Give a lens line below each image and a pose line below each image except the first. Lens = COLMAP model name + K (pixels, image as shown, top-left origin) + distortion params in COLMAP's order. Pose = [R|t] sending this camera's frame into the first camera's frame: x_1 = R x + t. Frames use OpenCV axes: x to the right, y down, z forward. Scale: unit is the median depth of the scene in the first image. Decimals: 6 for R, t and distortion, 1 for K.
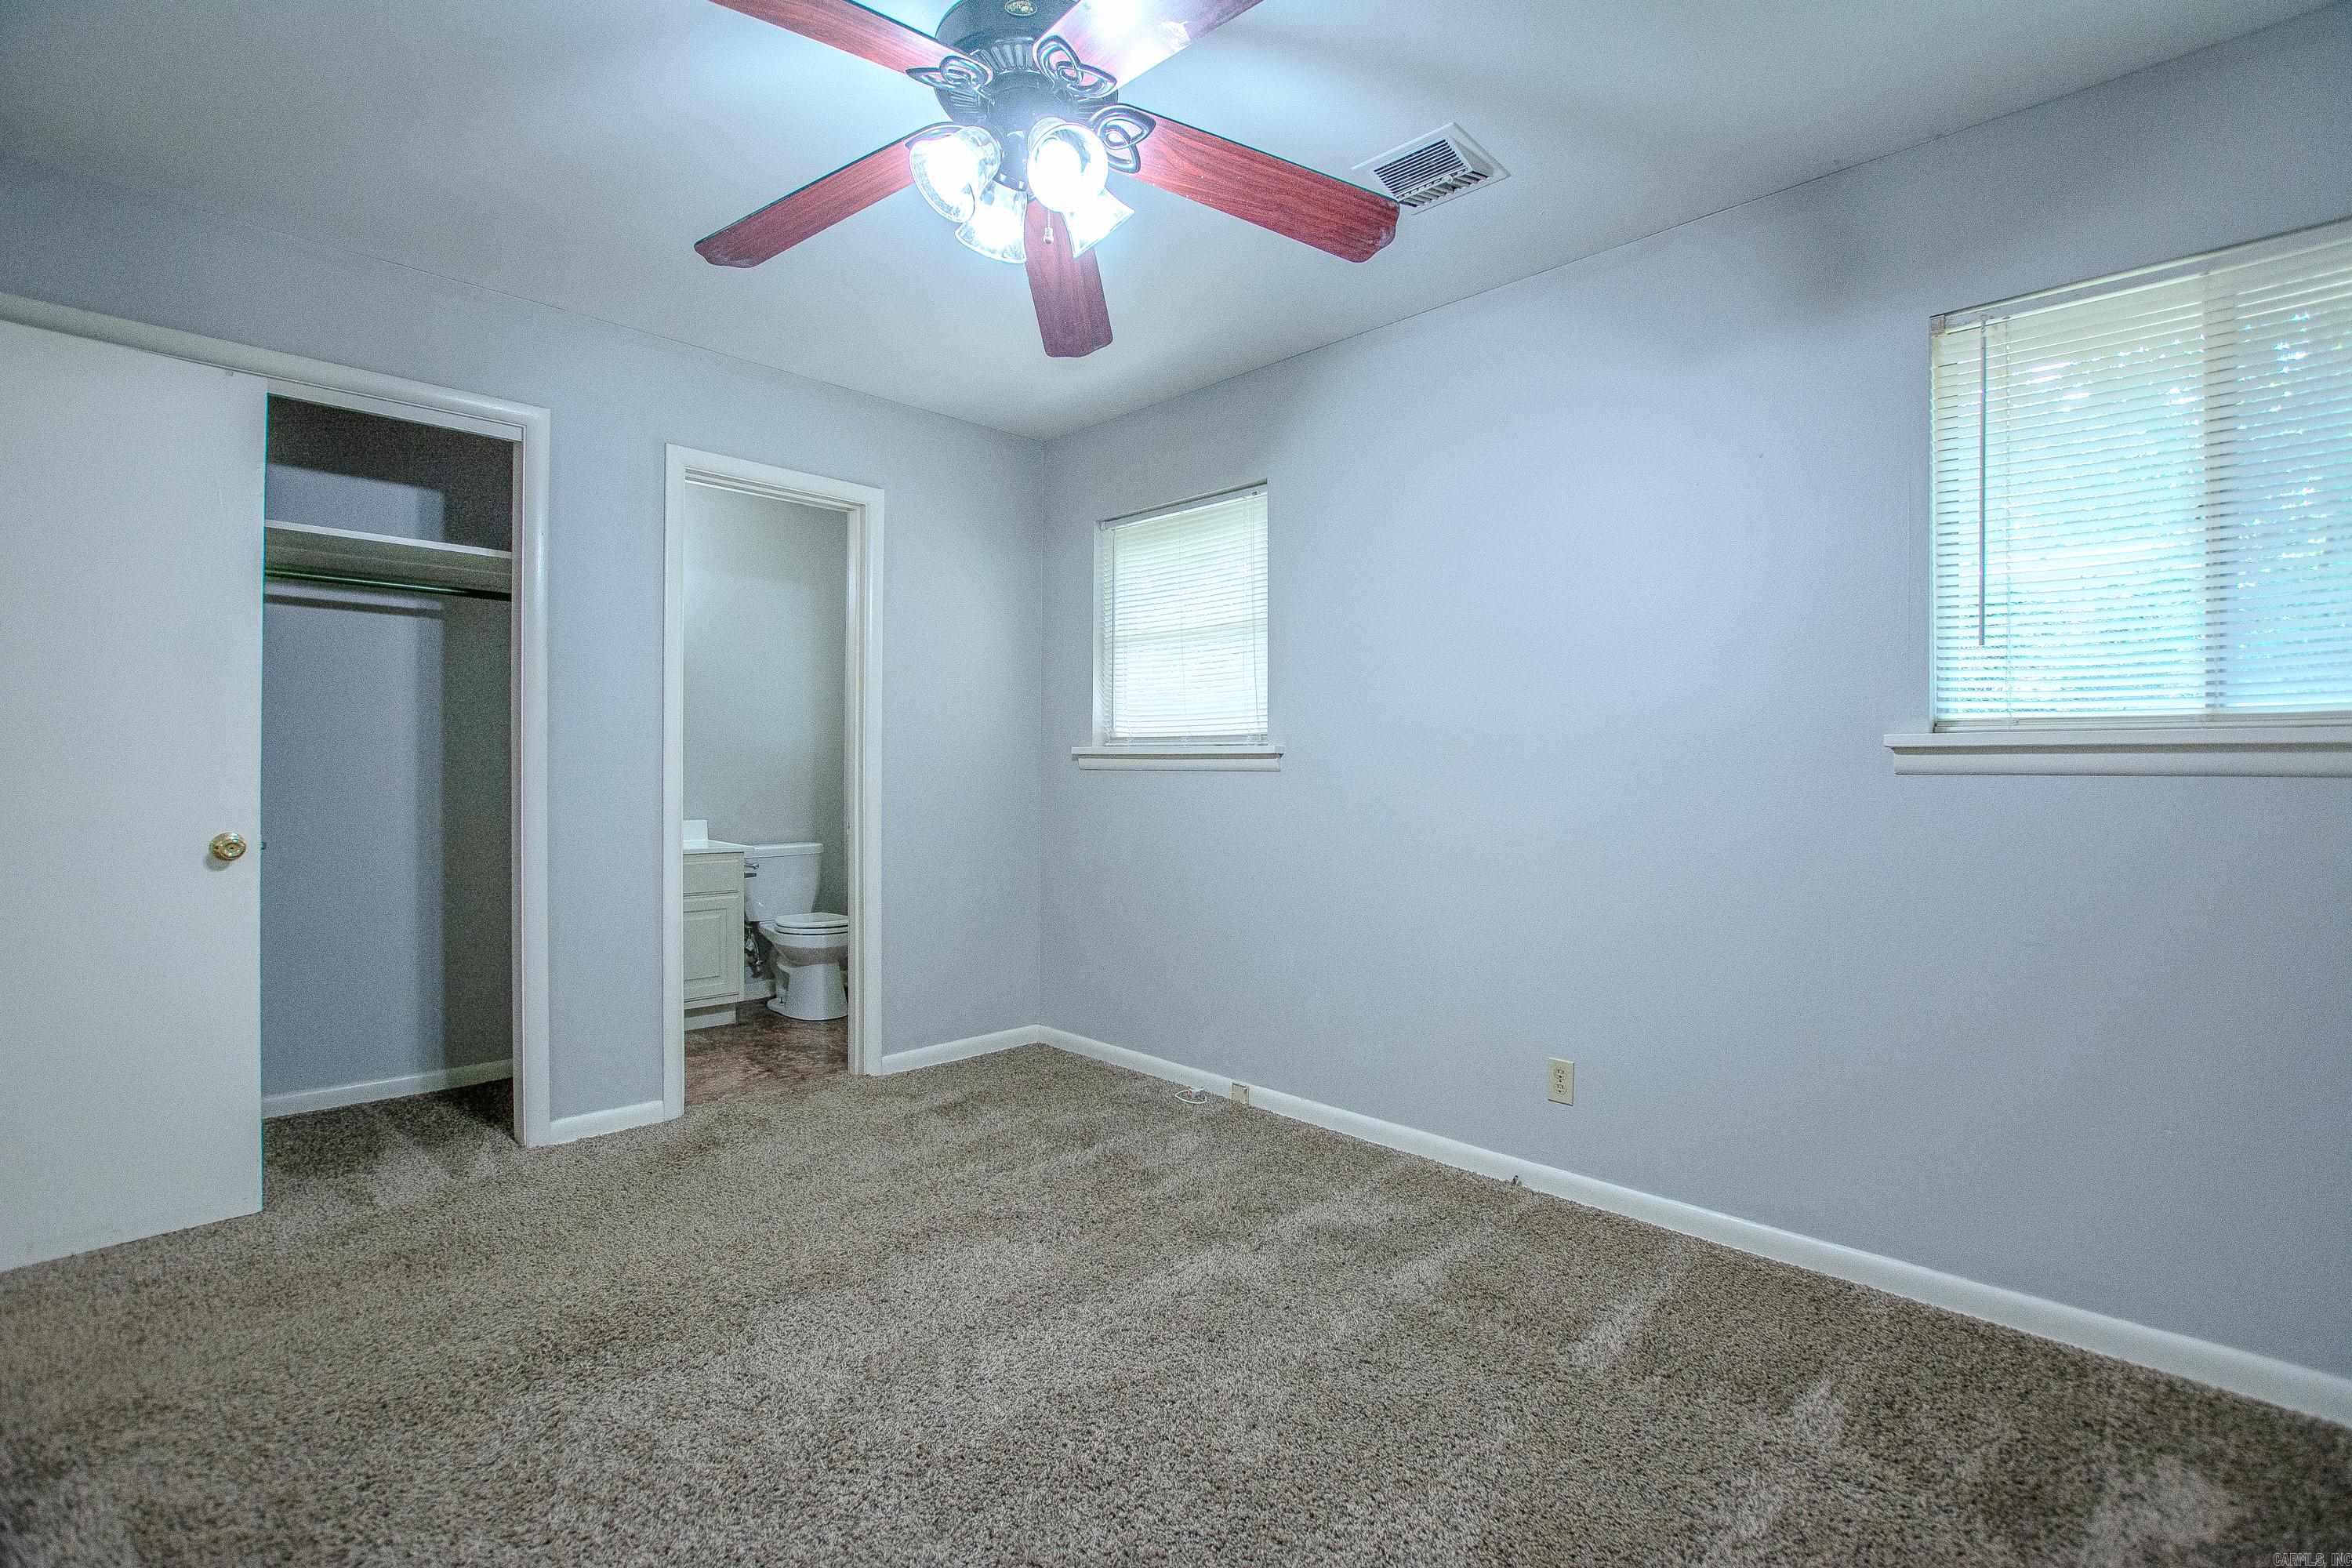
lens RADIAL K [[1079.6, 0, 1176.0], [0, 1079.6, 784.0], [0, 0, 1]] dist [0.000834, 0.000168]
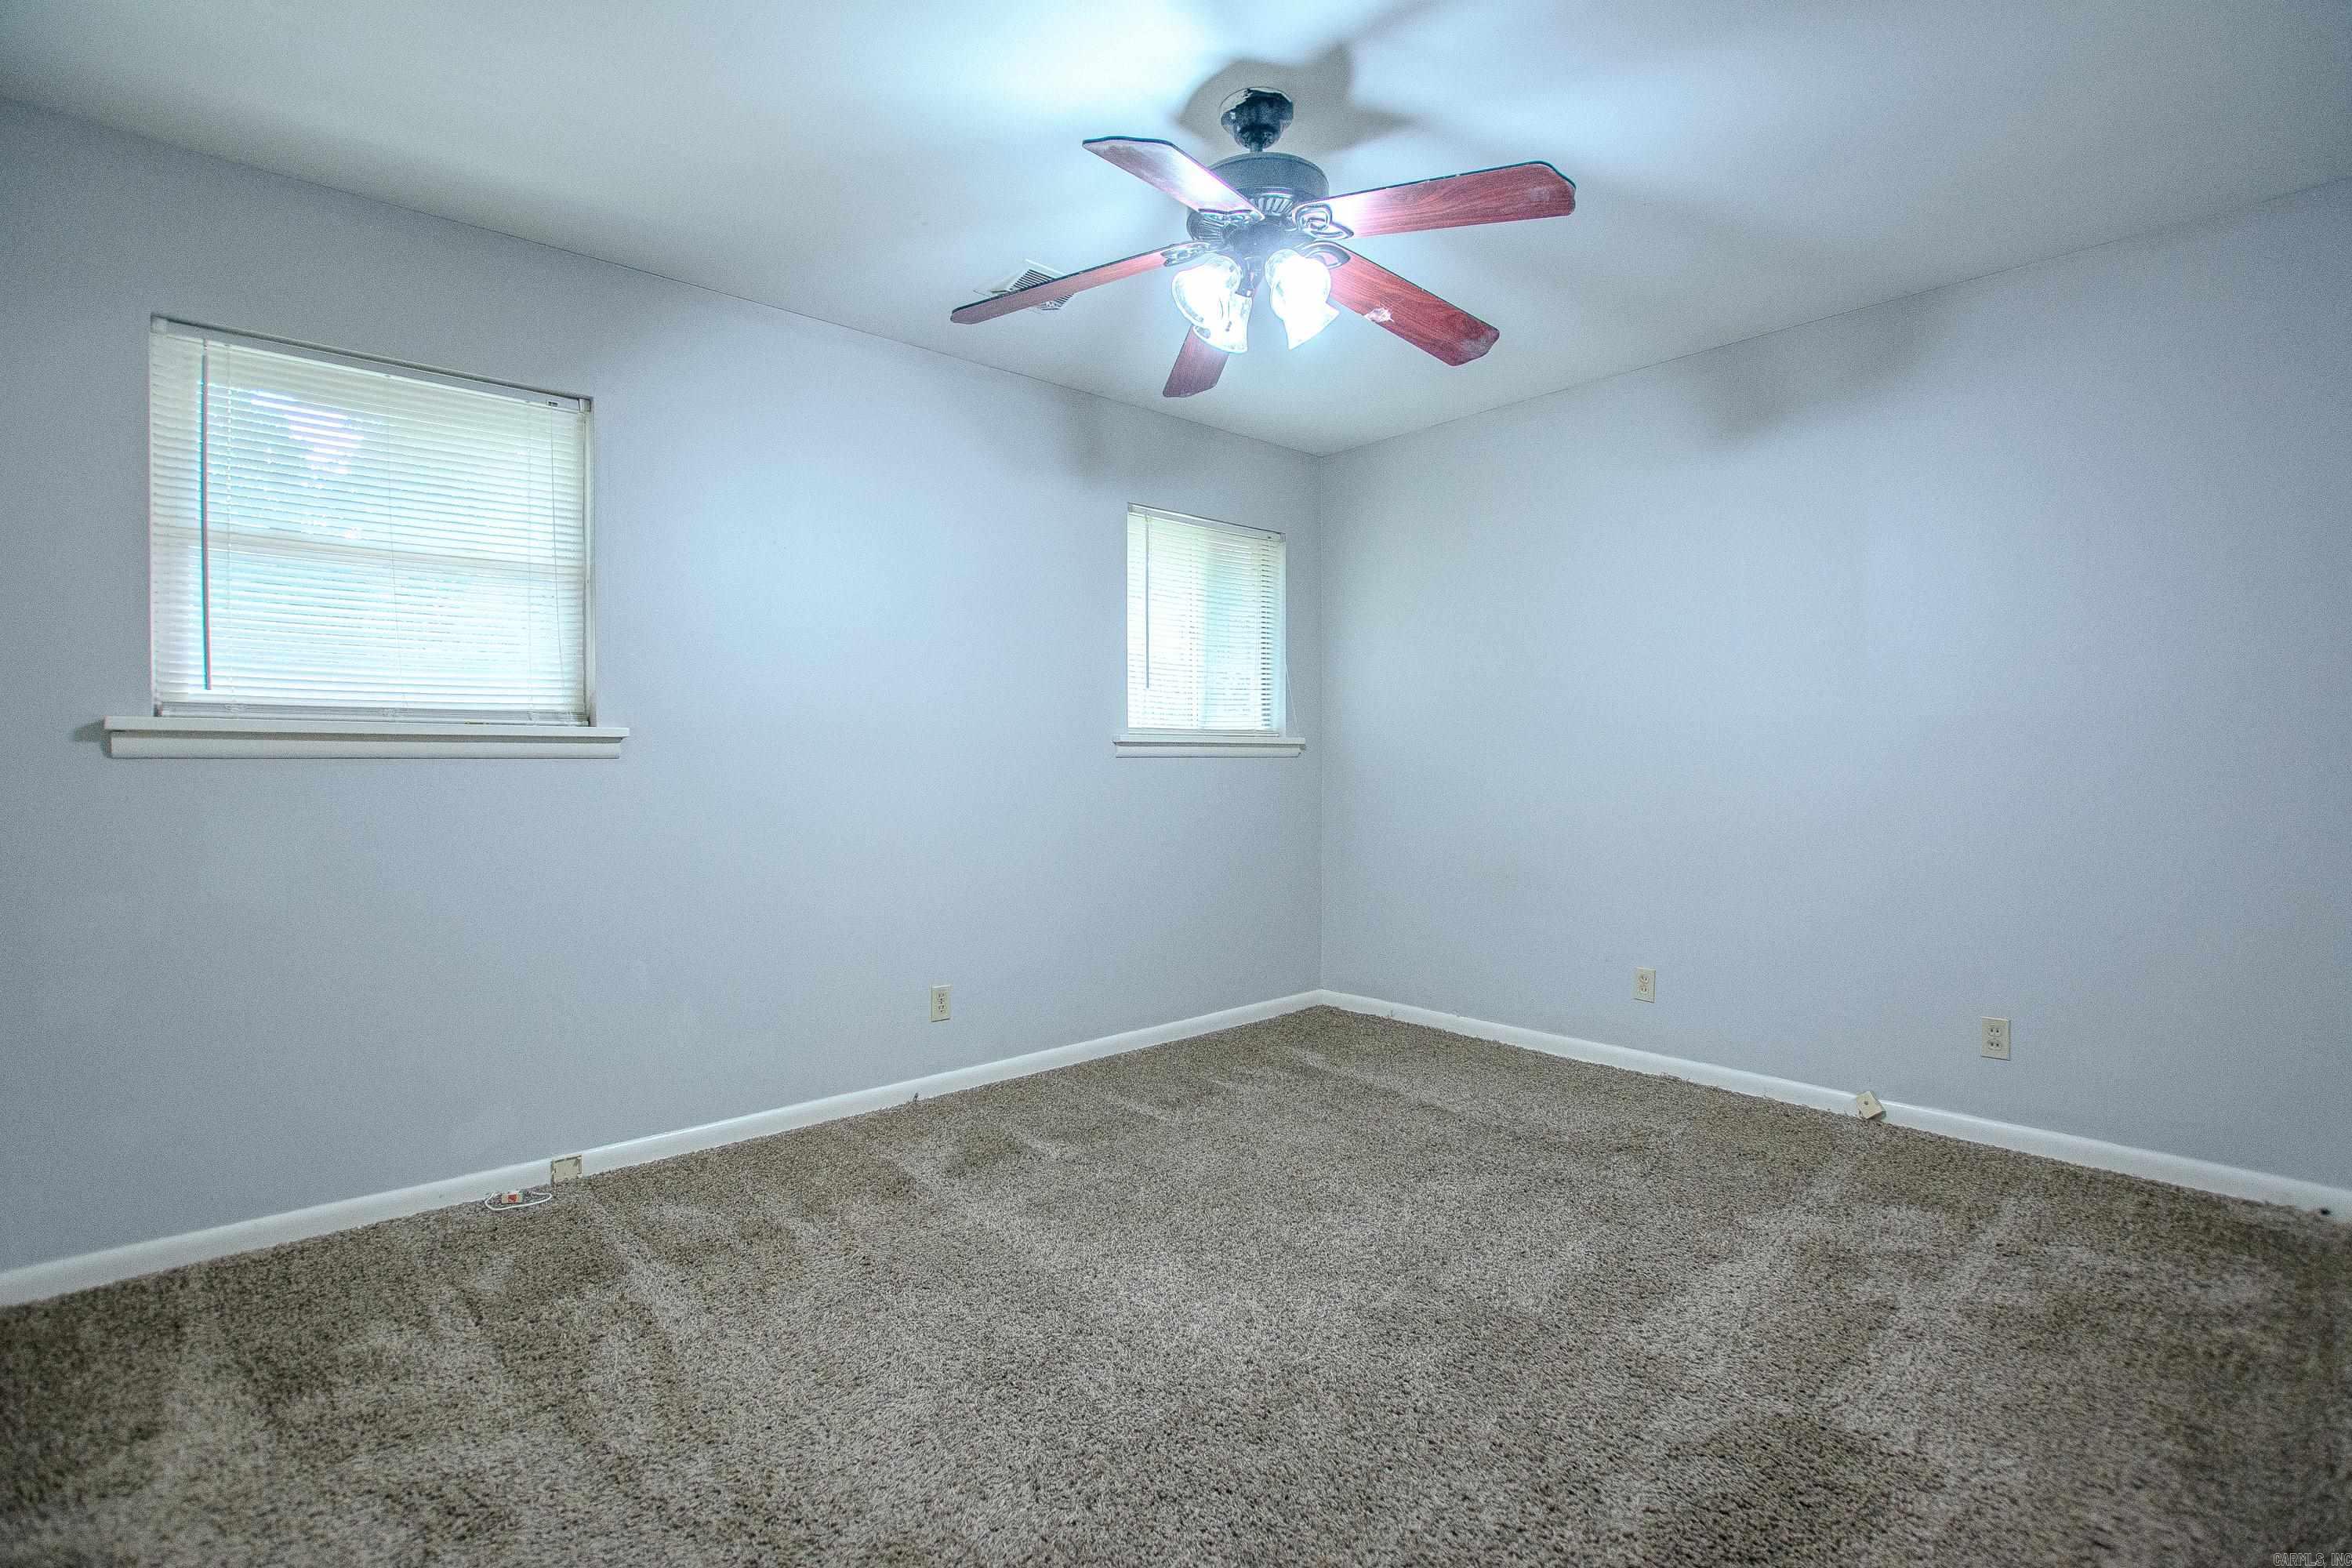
lens RADIAL K [[1079.6, 0, 1176.0], [0, 1079.6, 784.0], [0, 0, 1]] dist [0.000834, 0.000168]
pose [[0.069920, -0.028157, 0.997155, -0.753376], [0.016518, 0.999497, 0.027065, -0.007882], [-0.997416, 0.014578, 0.070350, 0.548737]]
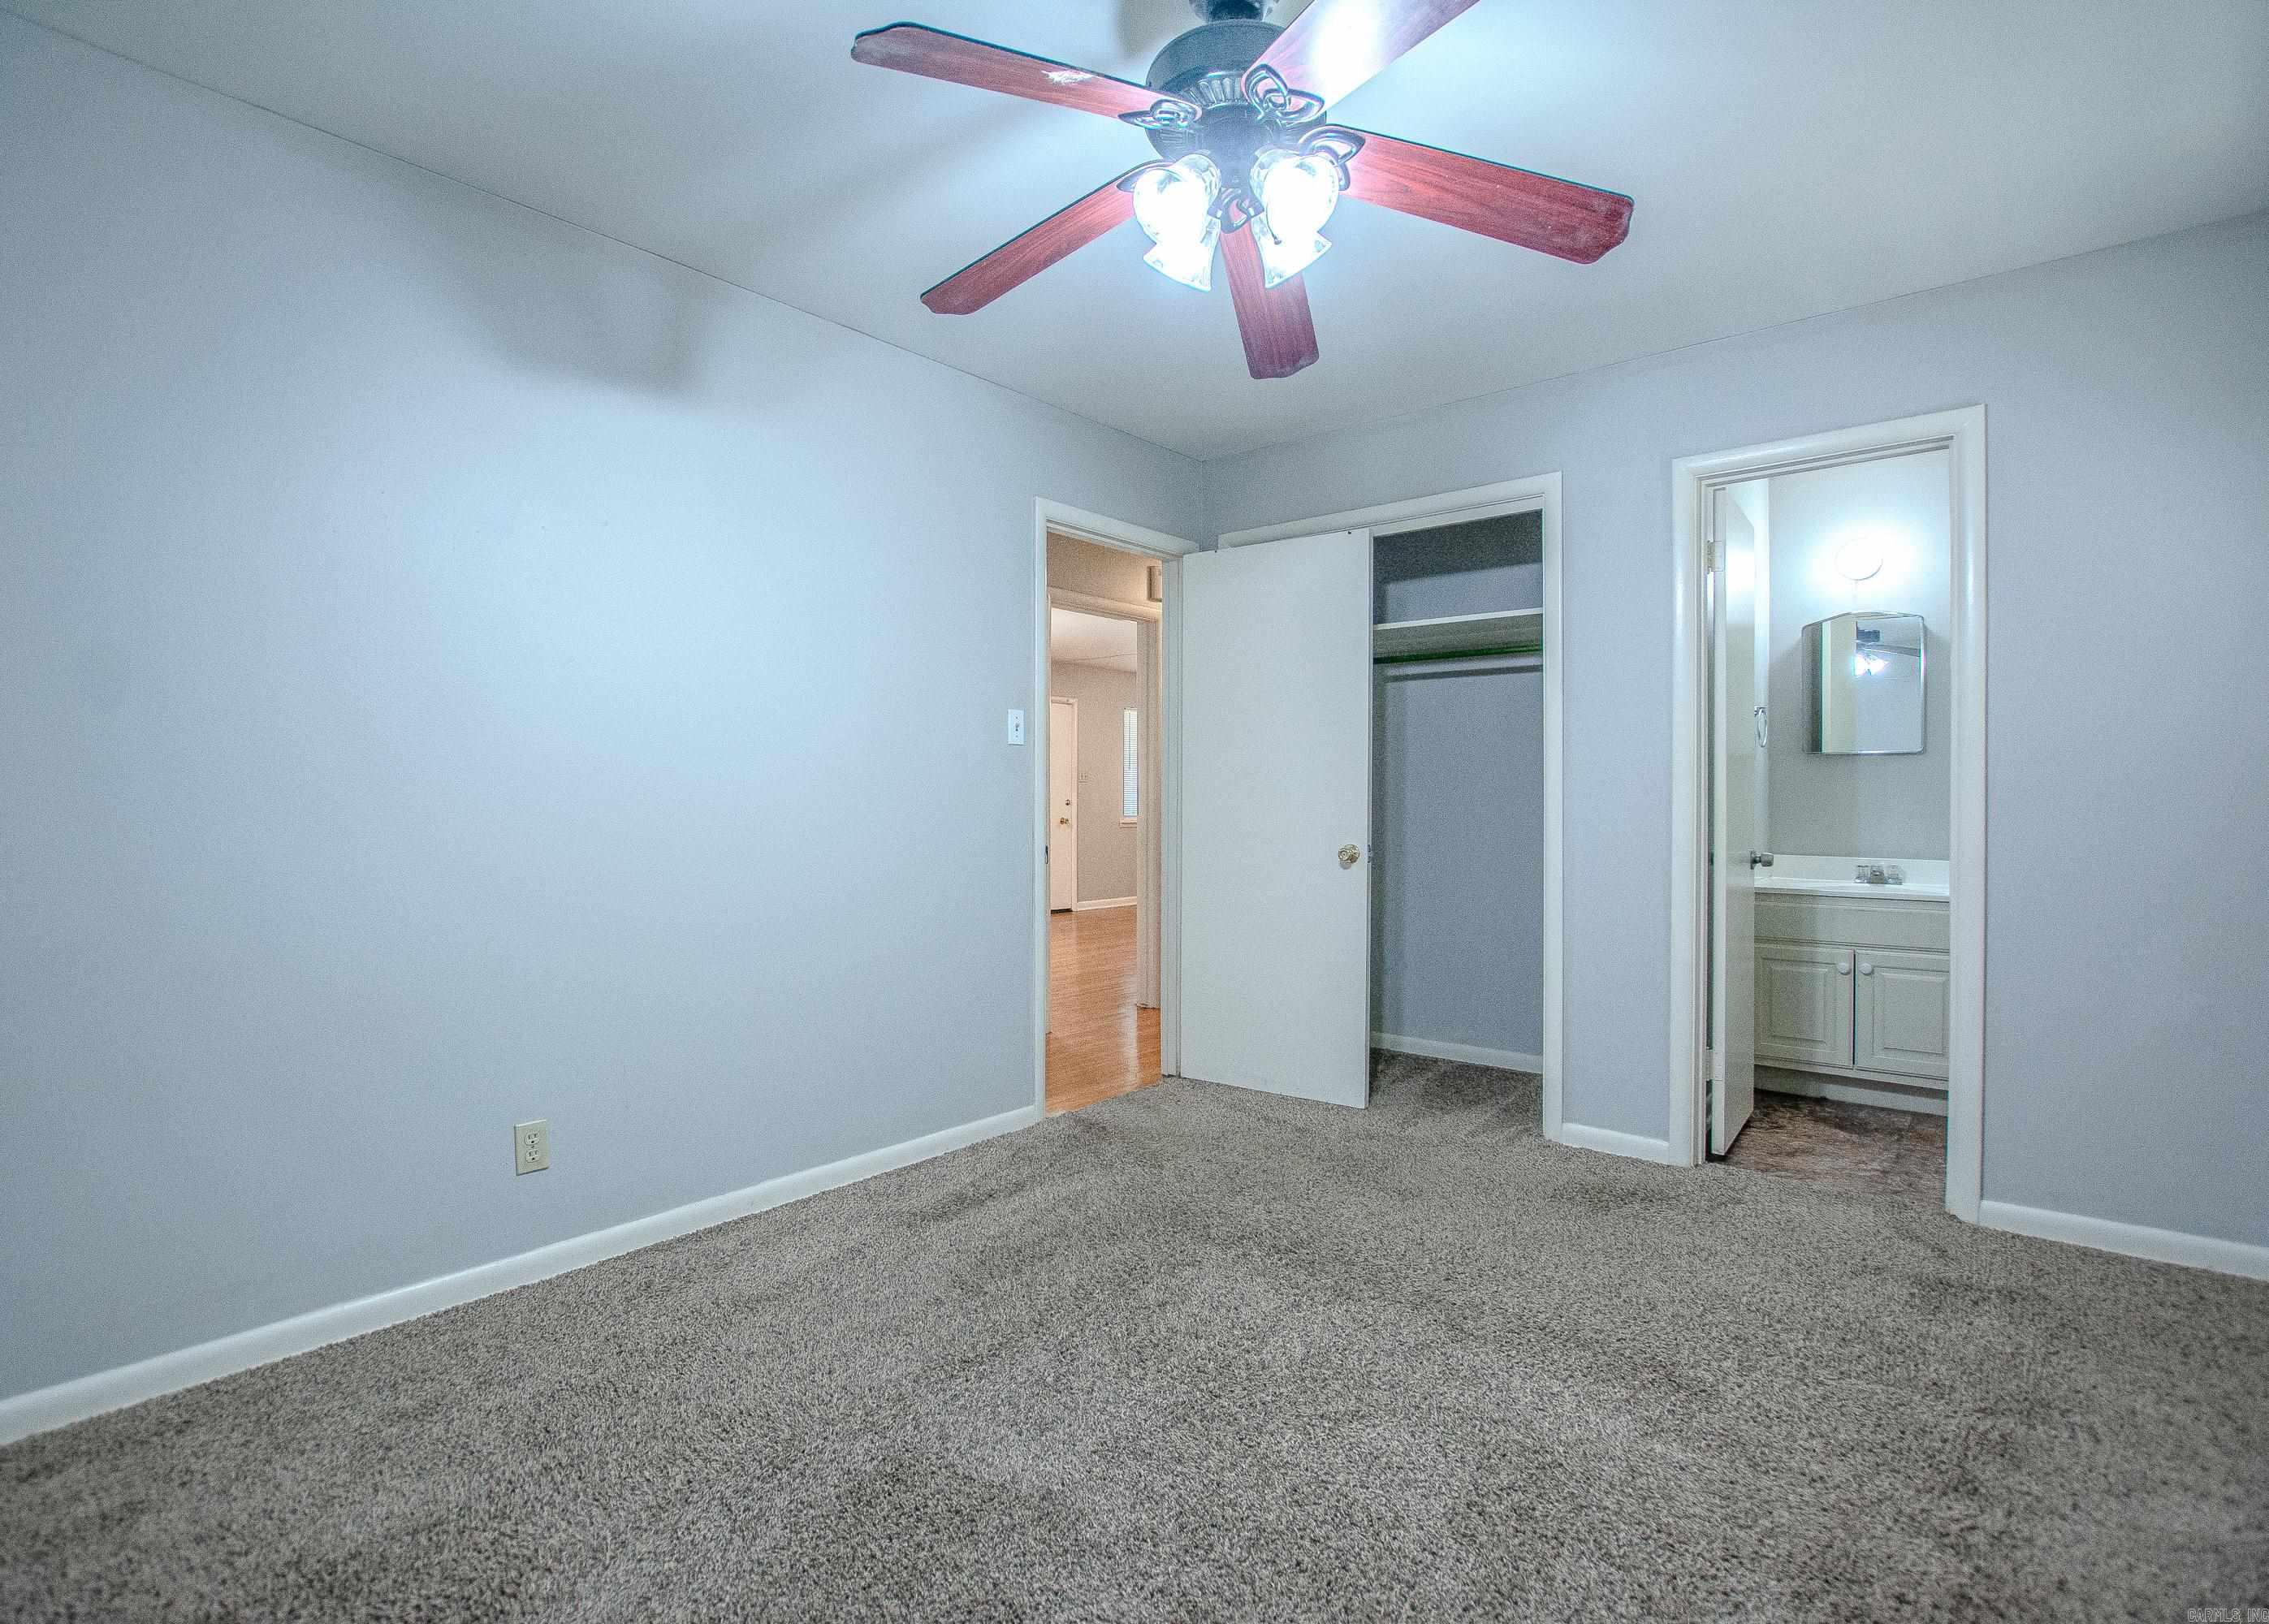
lens RADIAL K [[1091.9, 0, 1110.8], [0, 1091.9, 814.4], [0, 0, 1]] dist [-0.034975, 0.005597]
pose [[0.087289, 0.007699, -0.996153, 0.452218], [-0.010173, 0.999925, 0.006837, -0.001956], [0.996131, 0.009537, 0.087360, 0.431942]]
